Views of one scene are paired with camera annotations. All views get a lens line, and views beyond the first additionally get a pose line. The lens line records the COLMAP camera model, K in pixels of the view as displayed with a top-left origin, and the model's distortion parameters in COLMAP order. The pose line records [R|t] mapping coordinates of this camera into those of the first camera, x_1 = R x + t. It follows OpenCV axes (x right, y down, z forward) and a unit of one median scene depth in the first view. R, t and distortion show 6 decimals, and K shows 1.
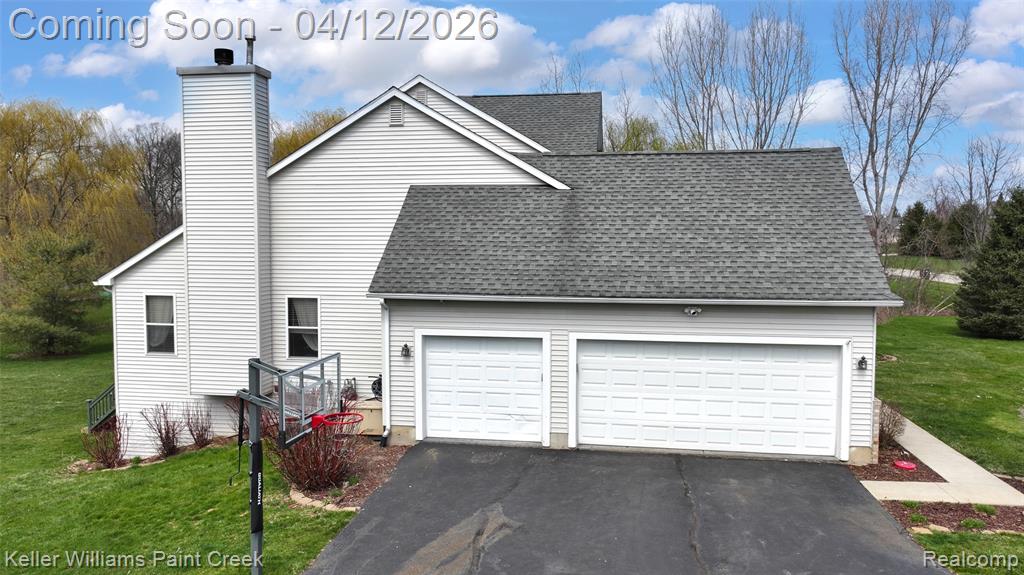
lens RADIAL K [[720.9, 0, 514.3], [0, 720.9, 288.0], [0, 0, 1]] dist [0.003627, 0.009069]
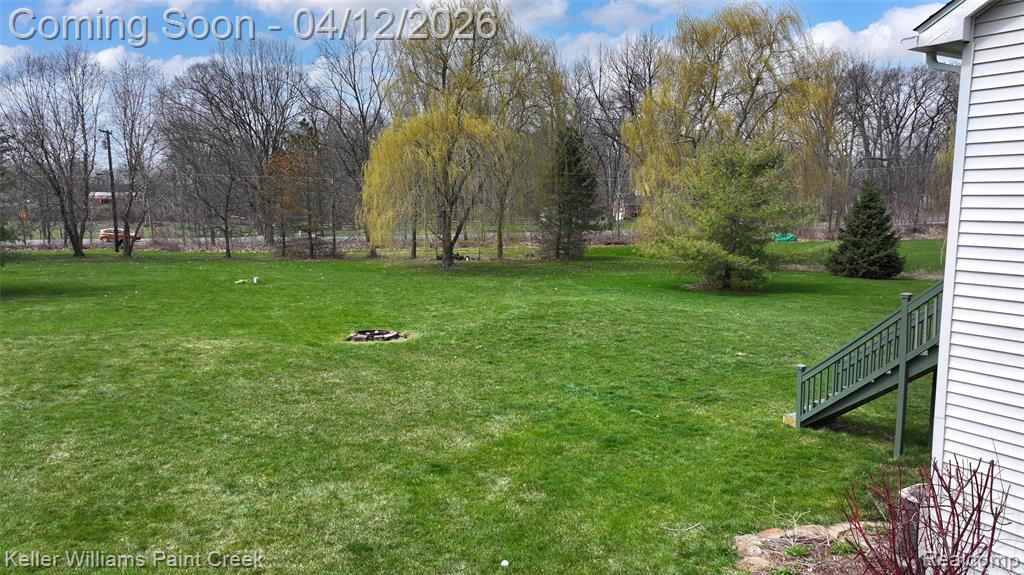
lens RADIAL K [[720.9, 0, 512.9], [0, 720.9, 288.4], [0, 0, 1]] dist [0.003627, 0.009069]
pose [[0.659387, 0.091063, -0.746268, -0.217679], [-0.045864, 0.995661, 0.080971, 0.042143], [0.750403, -0.019164, 0.660703, 0.316420]]
